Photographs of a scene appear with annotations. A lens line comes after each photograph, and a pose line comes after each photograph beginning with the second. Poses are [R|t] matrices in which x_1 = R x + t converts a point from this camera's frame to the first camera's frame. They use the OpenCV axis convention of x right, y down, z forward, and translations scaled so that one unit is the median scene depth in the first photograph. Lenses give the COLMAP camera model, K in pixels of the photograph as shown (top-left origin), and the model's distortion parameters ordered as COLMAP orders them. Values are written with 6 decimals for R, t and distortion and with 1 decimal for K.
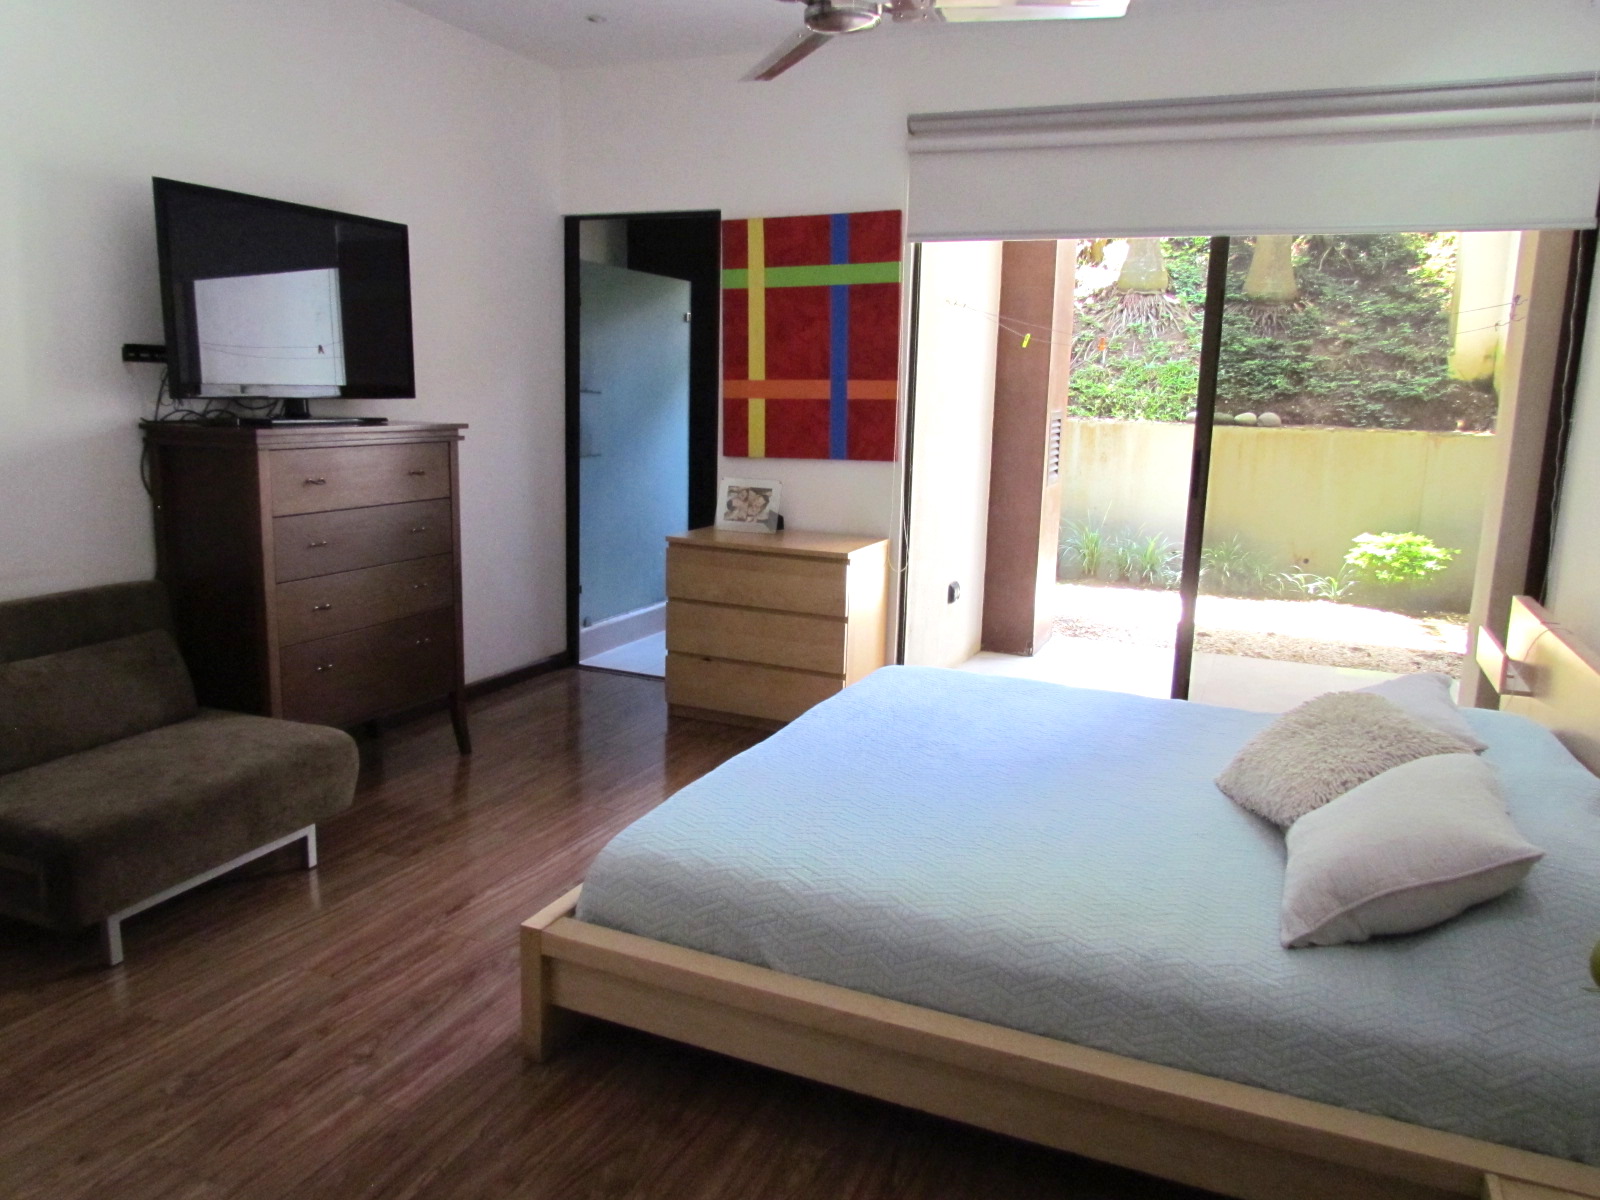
lens RADIAL K [[1133.0, 0, 805.1], [0, 1133.0, 601.7], [0, 0, 1]] dist [-0.030039, 0.001144]
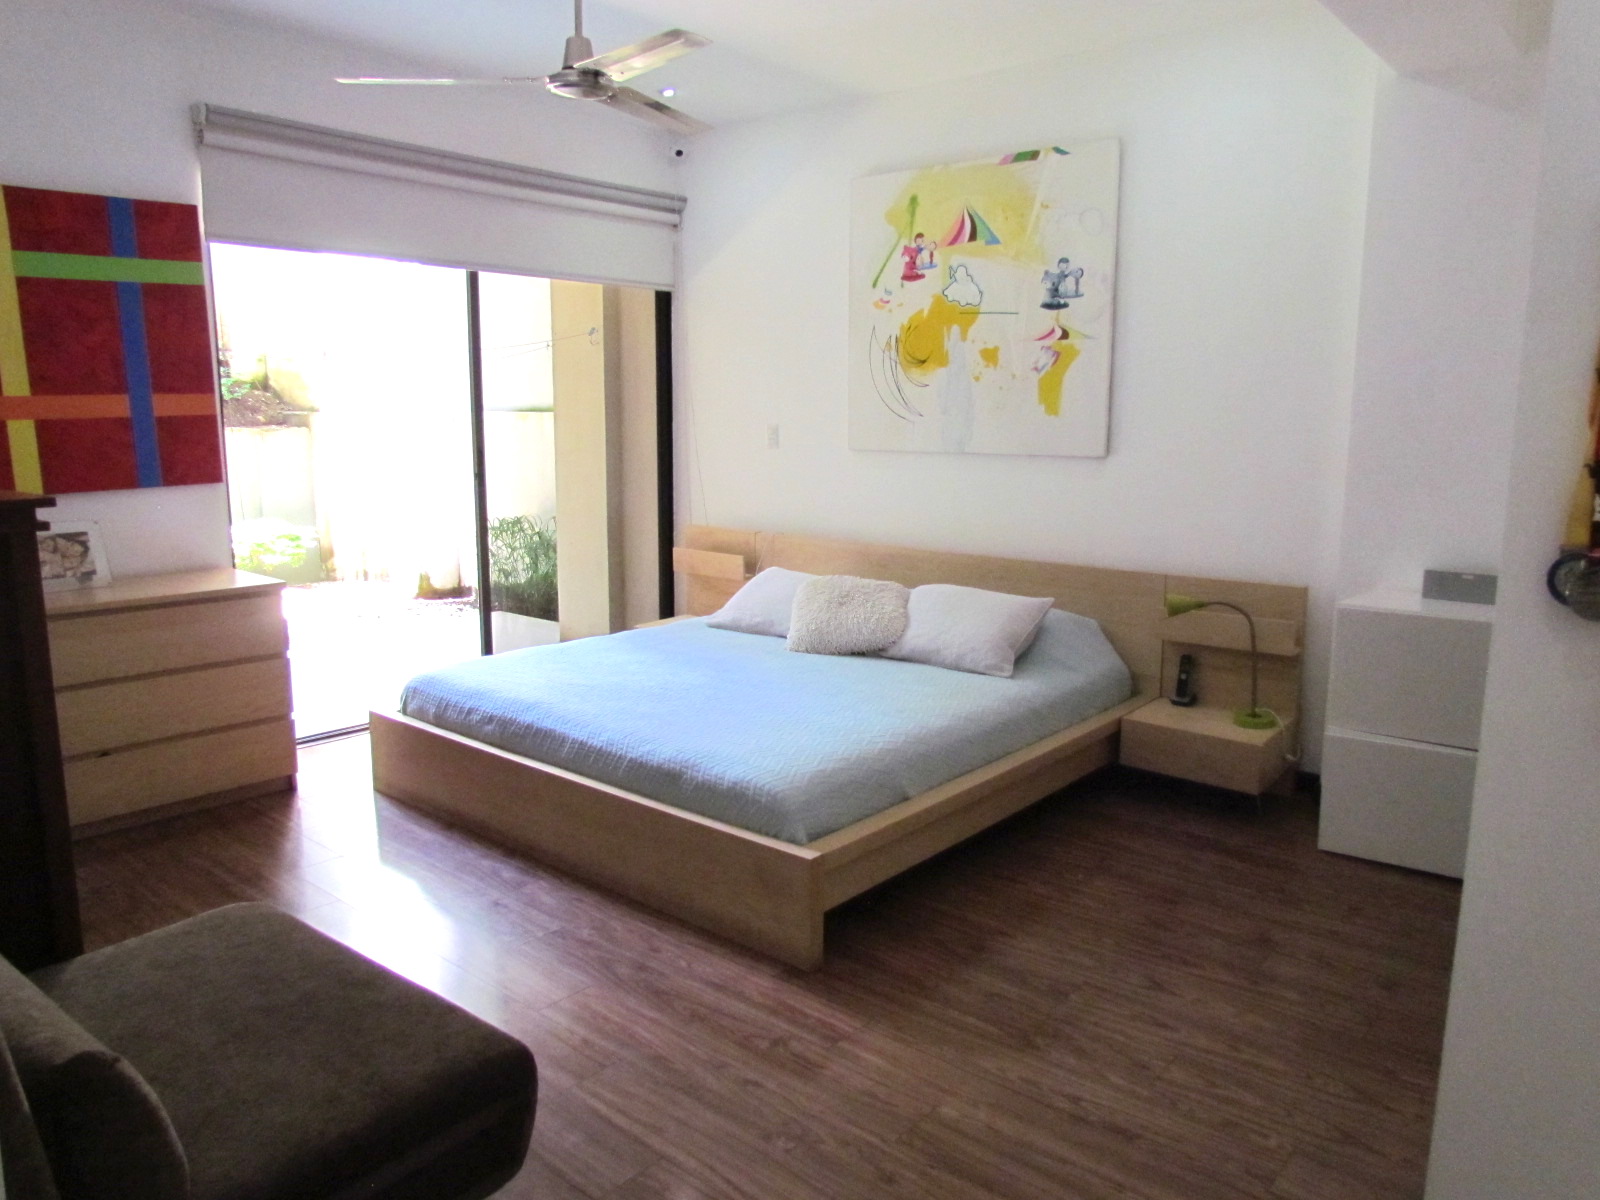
lens RADIAL K [[1133.0, 0, 805.1], [0, 1133.0, 601.7], [0, 0, 1]] dist [-0.030039, 0.001144]
pose [[0.285343, -0.186542, 0.940097, -0.672974], [0.178584, 0.974046, 0.139074, -0.075114], [-0.941641, 0.128202, 0.311251, 0.301070]]
